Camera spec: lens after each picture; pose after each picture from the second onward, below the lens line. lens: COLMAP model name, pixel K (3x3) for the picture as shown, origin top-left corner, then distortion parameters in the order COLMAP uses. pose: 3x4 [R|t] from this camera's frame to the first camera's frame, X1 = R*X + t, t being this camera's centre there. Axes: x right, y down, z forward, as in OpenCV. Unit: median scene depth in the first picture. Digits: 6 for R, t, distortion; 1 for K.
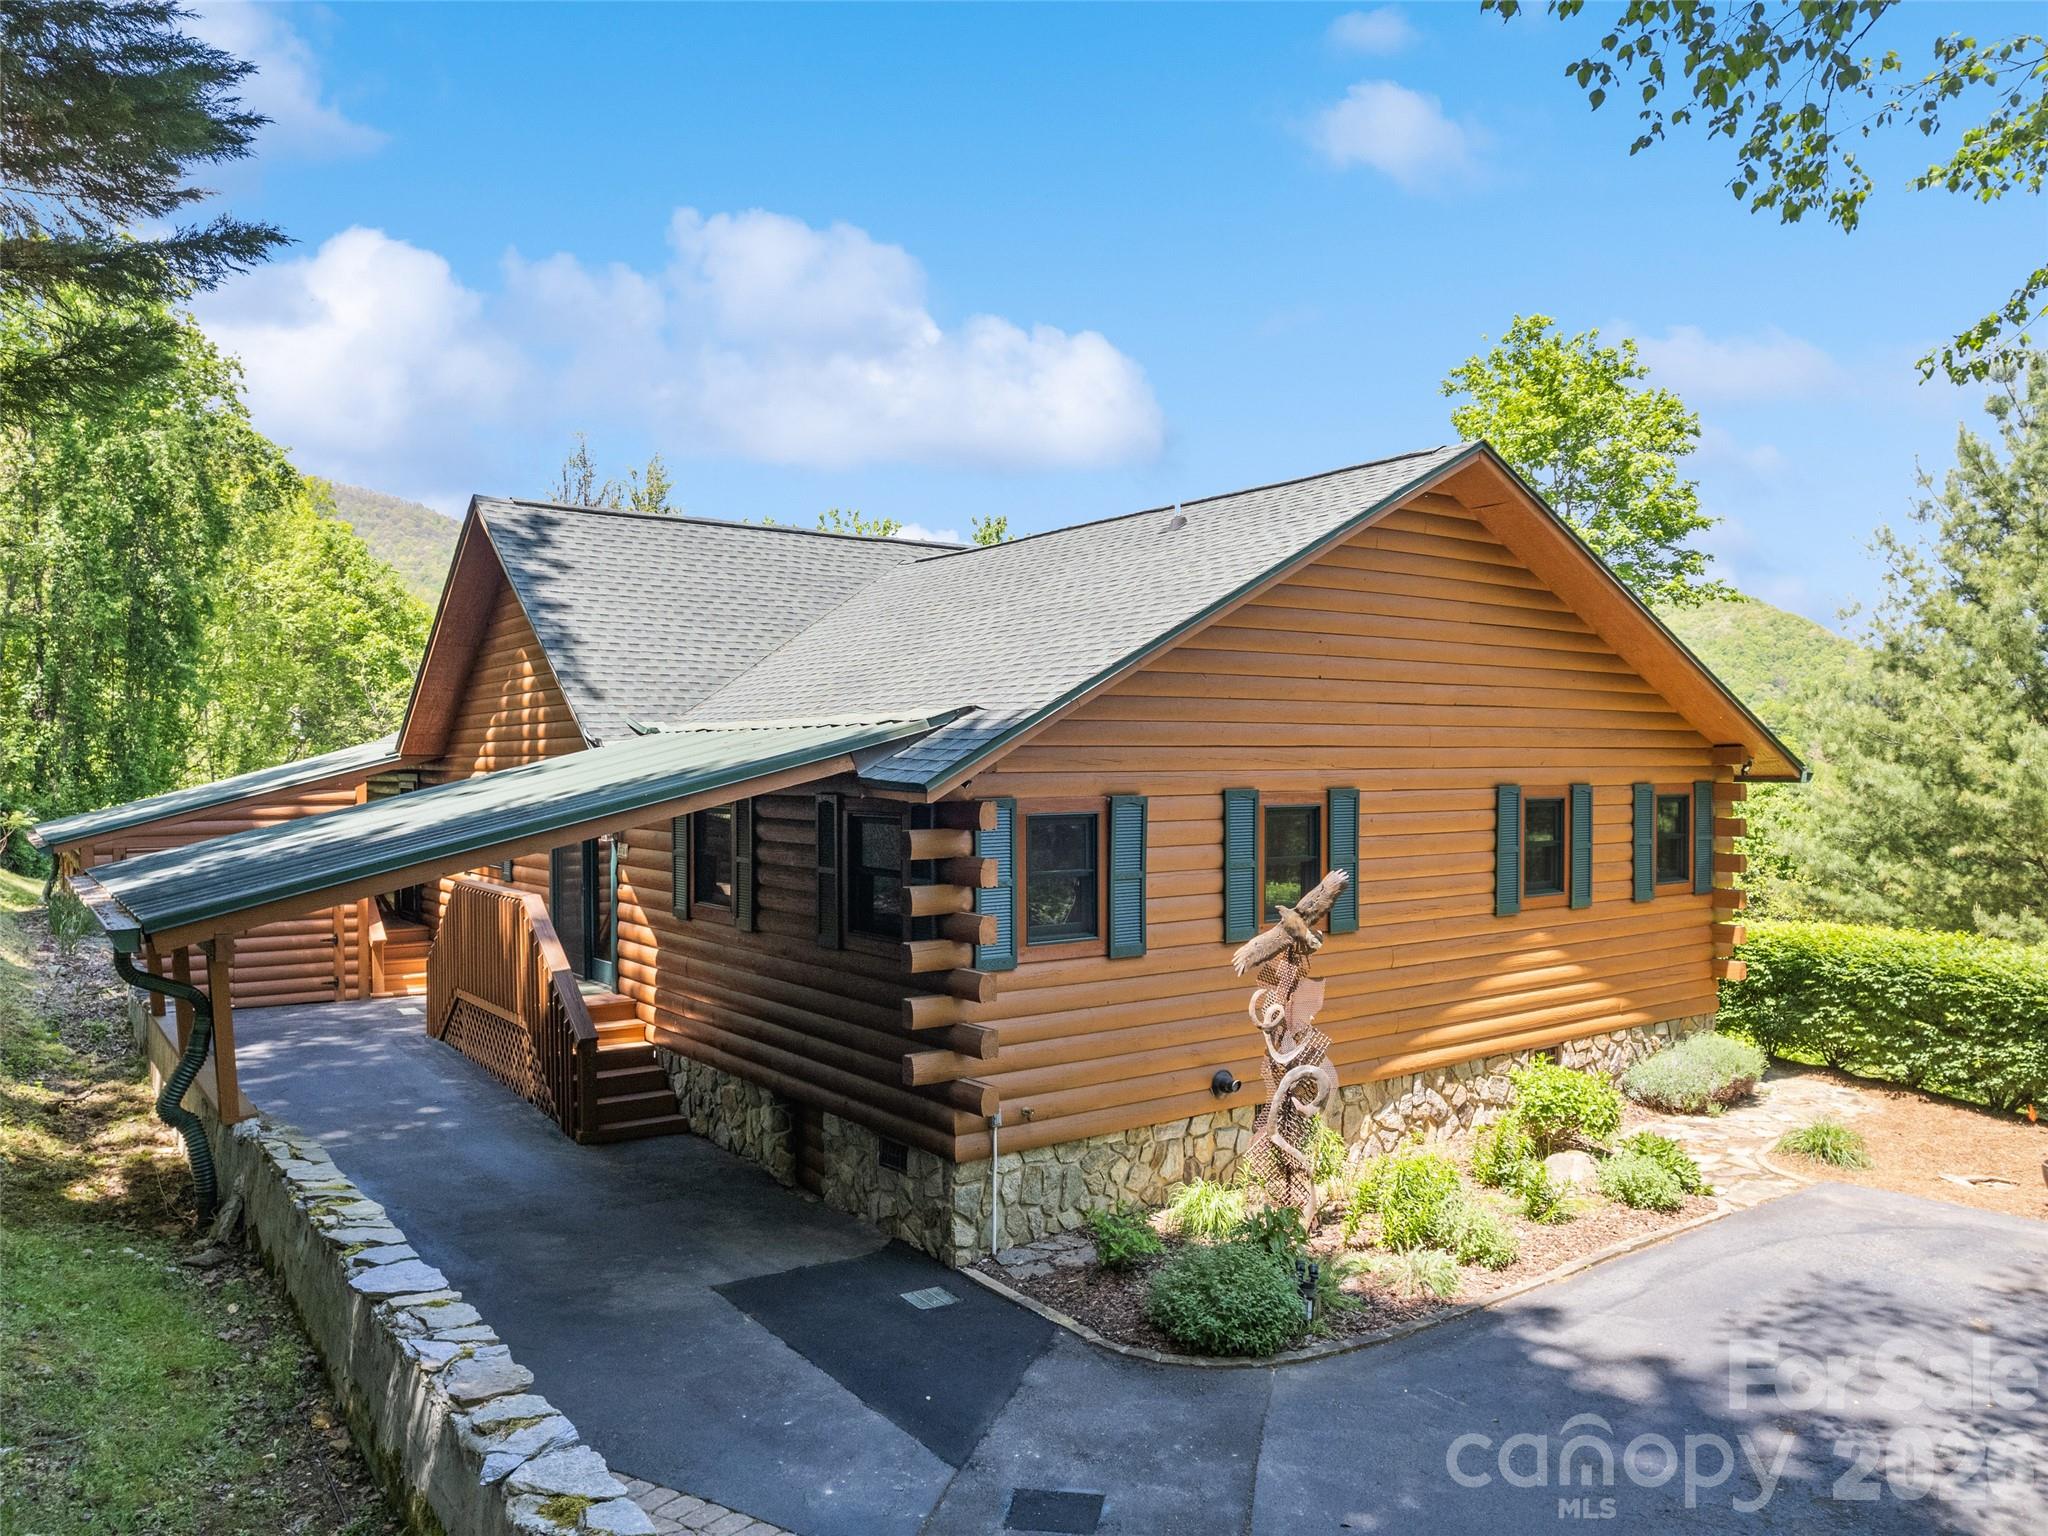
lens RADIAL K [[1451.7, 0, 1022.4], [0, 1451.7, 770.1], [0, 0, 1]] dist [-0.011591, -0.002208]
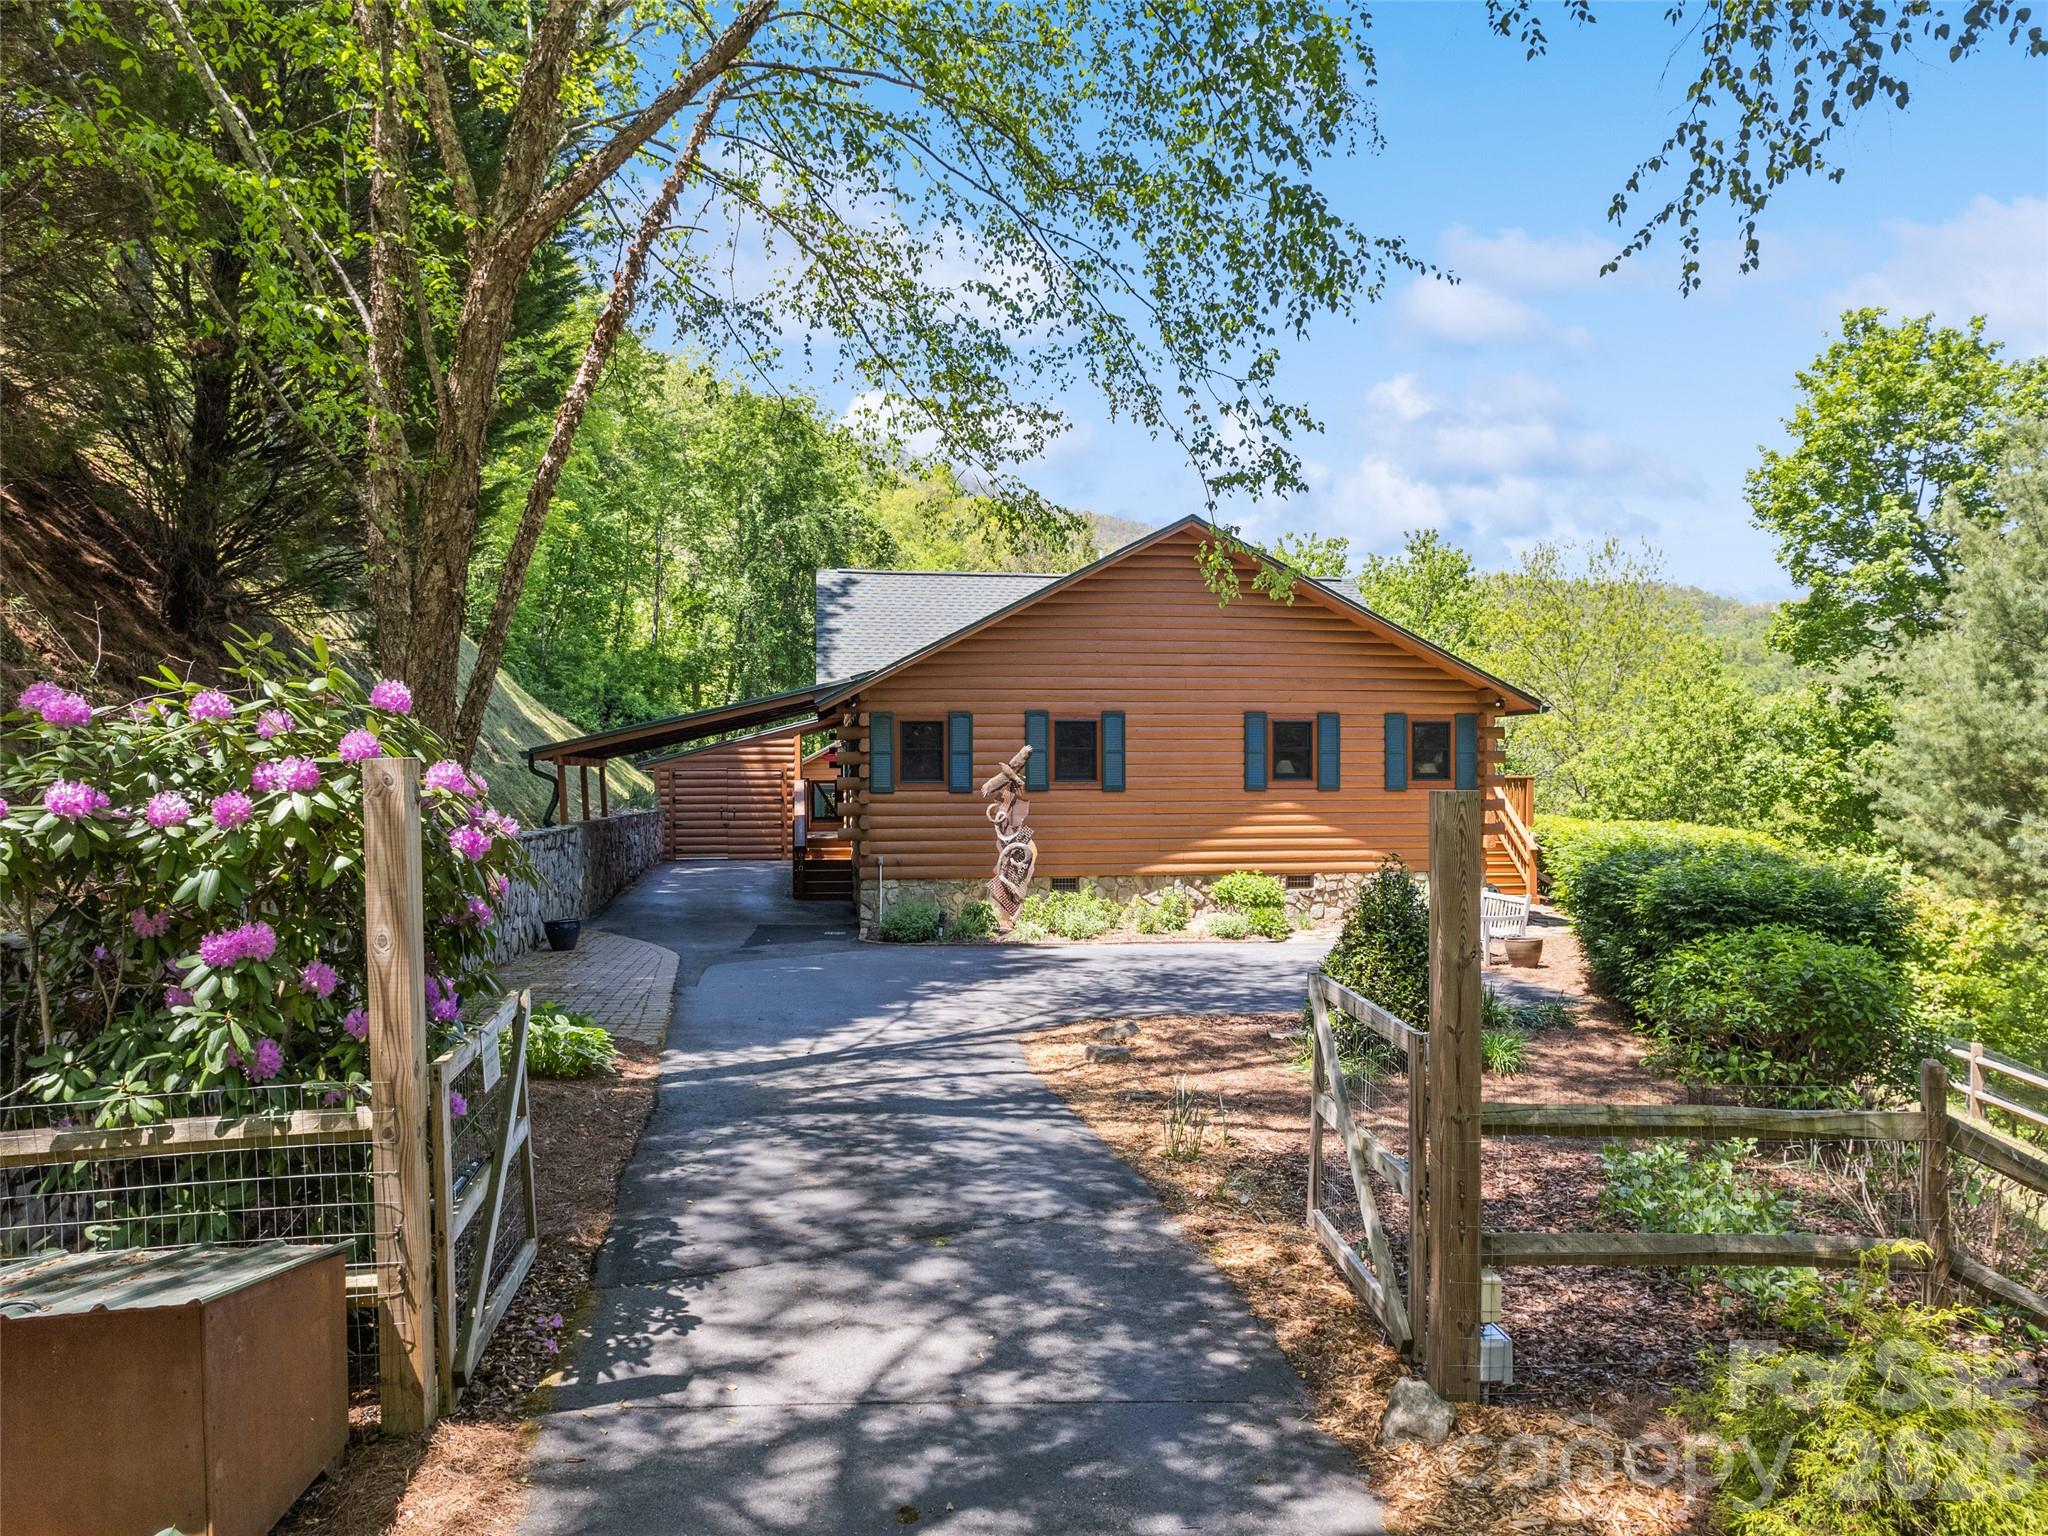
lens RADIAL K [[1451.7, 0, 1025.4], [0, 1451.7, 767.4], [0, 0, 1]] dist [-0.011591, -0.002208]
pose [[0.881641, 0.000311, -0.471920, 0.923299], [-0.003710, 0.999973, -0.006273, 0.088479], [0.471906, 0.007282, 0.881619, -0.622633]]
